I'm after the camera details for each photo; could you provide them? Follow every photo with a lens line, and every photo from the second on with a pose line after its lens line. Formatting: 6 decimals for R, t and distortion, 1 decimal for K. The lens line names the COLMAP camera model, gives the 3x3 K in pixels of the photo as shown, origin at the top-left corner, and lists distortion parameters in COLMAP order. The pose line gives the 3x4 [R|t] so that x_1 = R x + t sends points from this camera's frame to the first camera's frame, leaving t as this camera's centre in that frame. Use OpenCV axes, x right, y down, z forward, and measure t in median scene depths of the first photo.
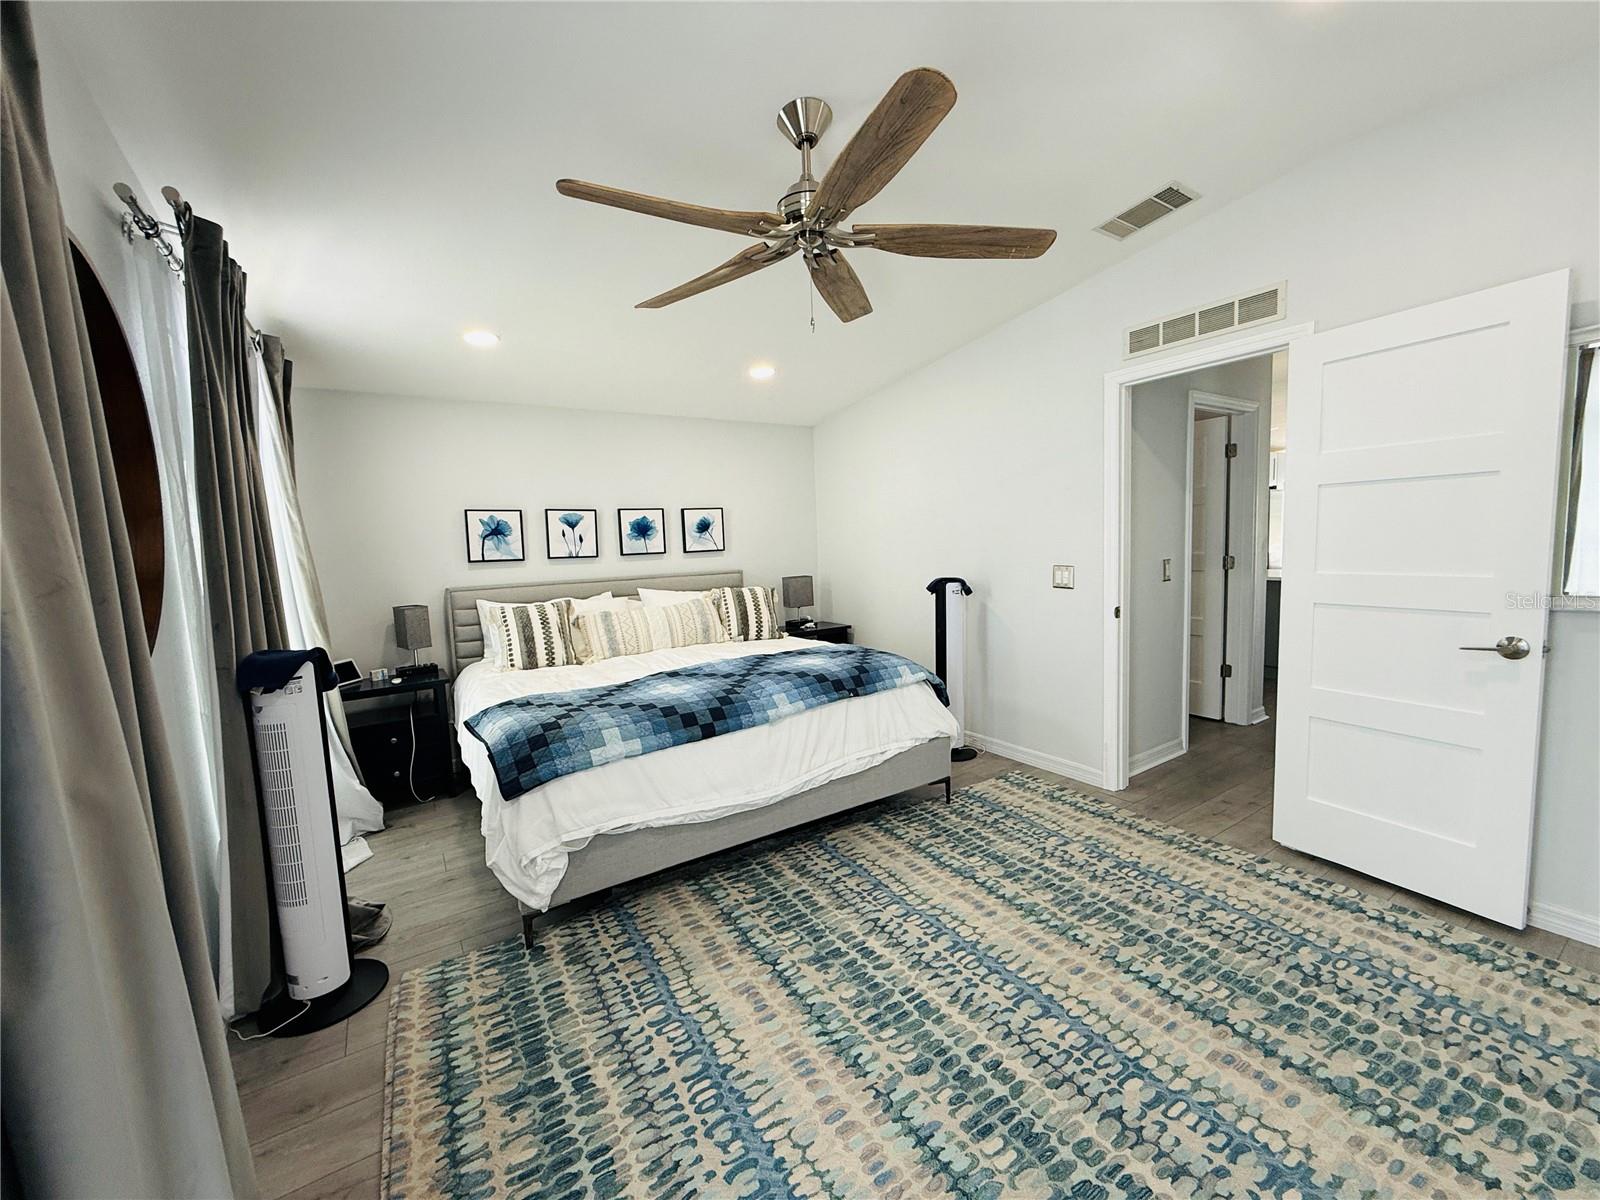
lens RADIAL K [[637.6, 0, 797.3], [0, 637.6, 601.5], [0, 0, 1]] dist [-0.000354, 0.000205]
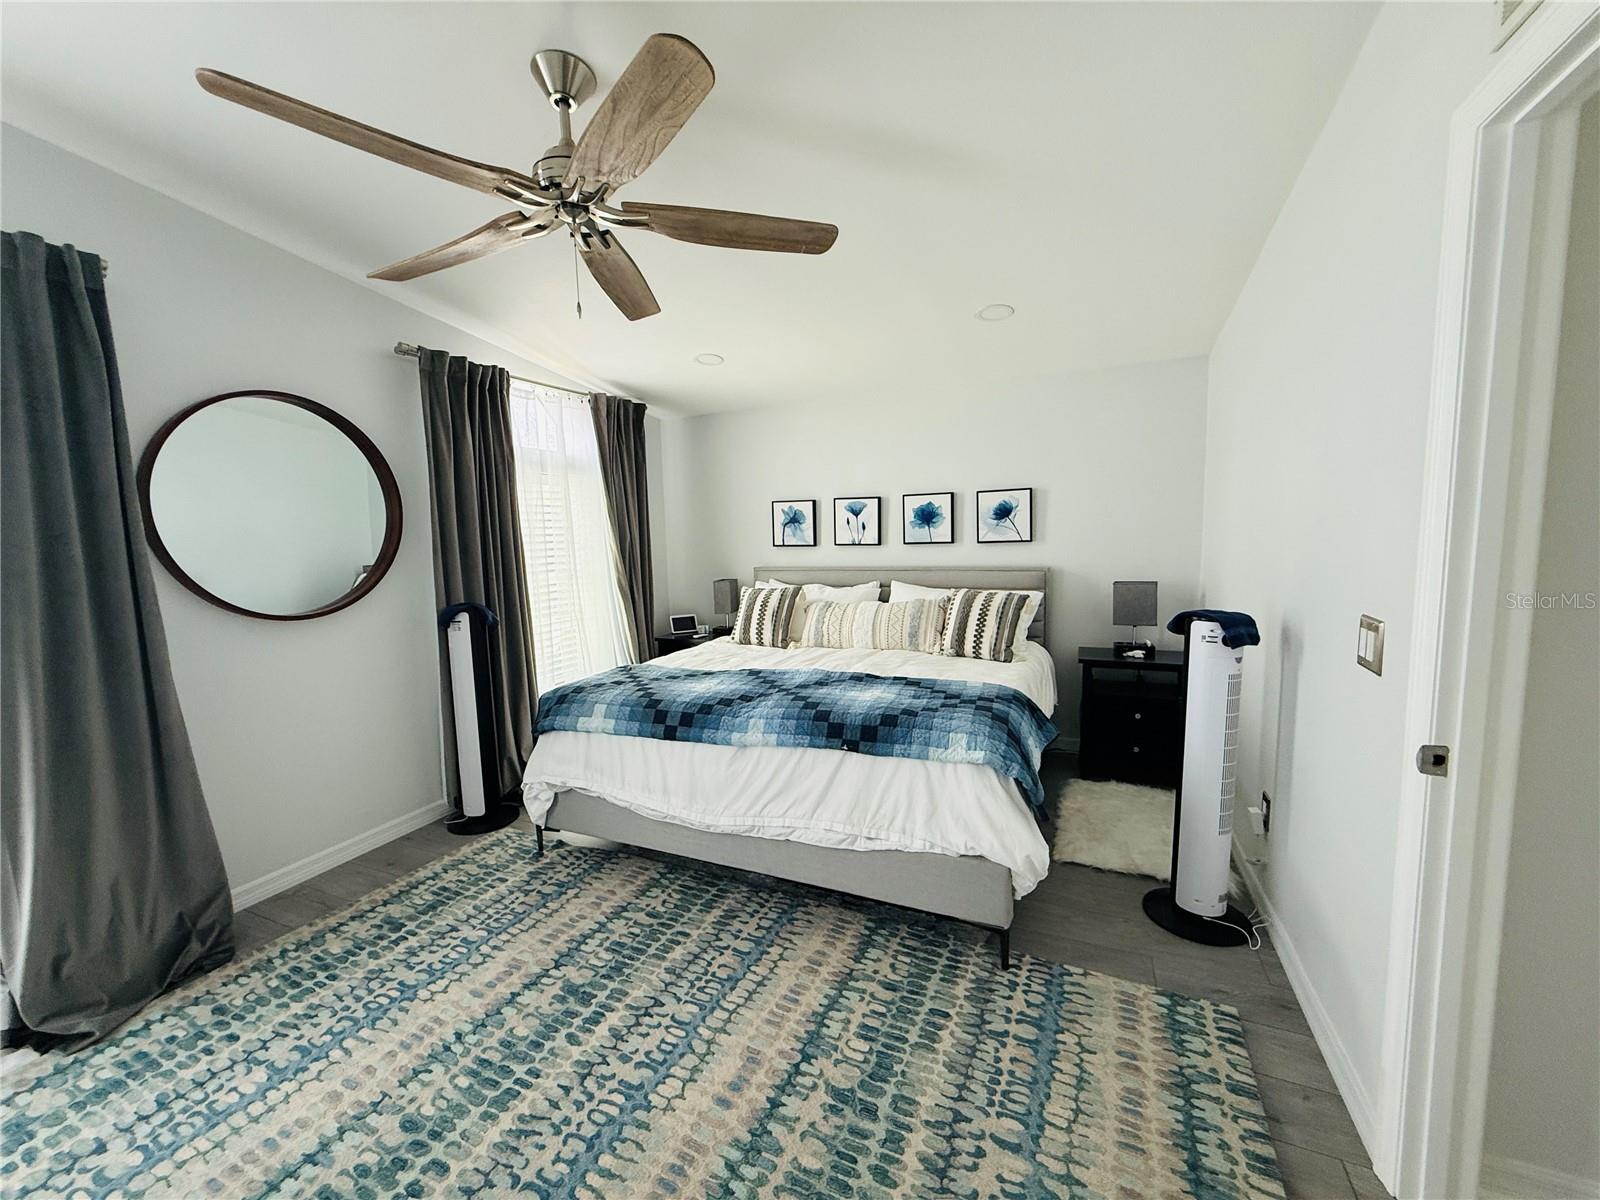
lens RADIAL K [[637.6, 0, 796.5], [0, 637.6, 602.0], [0, 0, 1]] dist [-0.000354, 0.000205]
pose [[0.541477, 0.114702, -0.832854, 0.774602], [-0.074291, 0.993302, 0.088499, -0.104009], [0.837427, 0.013954, 0.546372, 0.615776]]
